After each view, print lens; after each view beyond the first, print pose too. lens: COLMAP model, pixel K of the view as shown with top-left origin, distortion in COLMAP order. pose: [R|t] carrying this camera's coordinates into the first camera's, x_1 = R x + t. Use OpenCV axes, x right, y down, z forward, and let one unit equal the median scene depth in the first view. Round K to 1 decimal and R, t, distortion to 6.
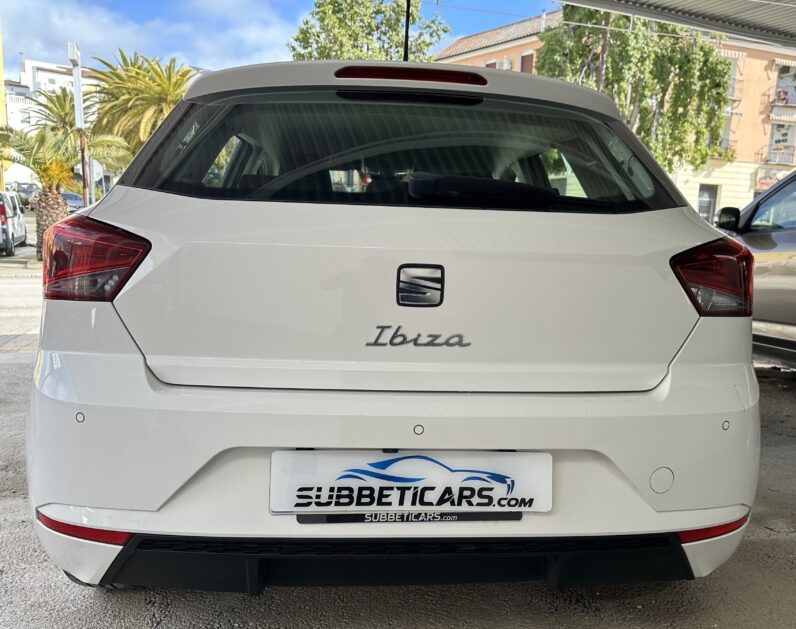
lens RADIAL K [[670.6, 0, 397.9], [0, 670.6, 361.2], [0, 0, 1]] dist [0.035300, -0.011287]
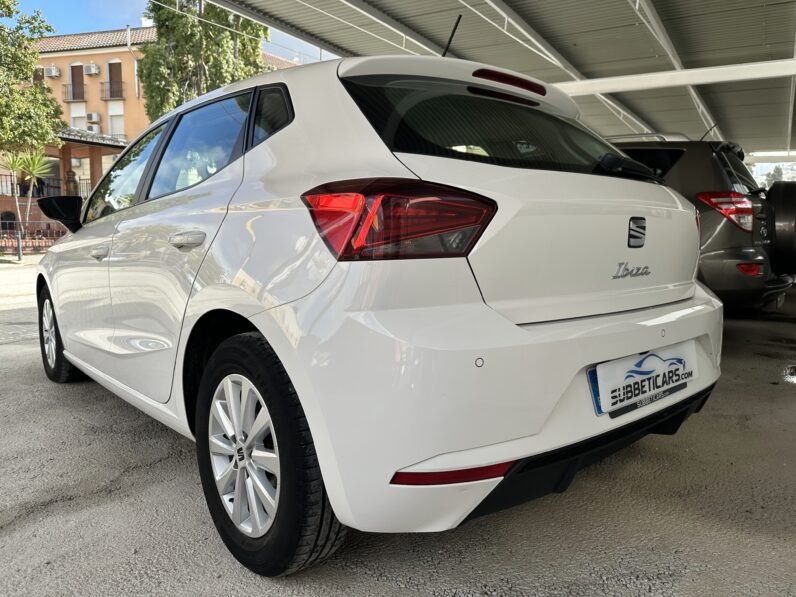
lens RADIAL K [[577.7, 0, 397.4], [0, 577.7, 309.0], [0, 0, 1]] dist [0.043627, -0.053069]
pose [[0.805158, -0.105709, 0.583563, -1.061096], [0.131288, 0.991343, -0.001565, -0.017573], [-0.578346, 0.077874, 0.812066, 0.310633]]
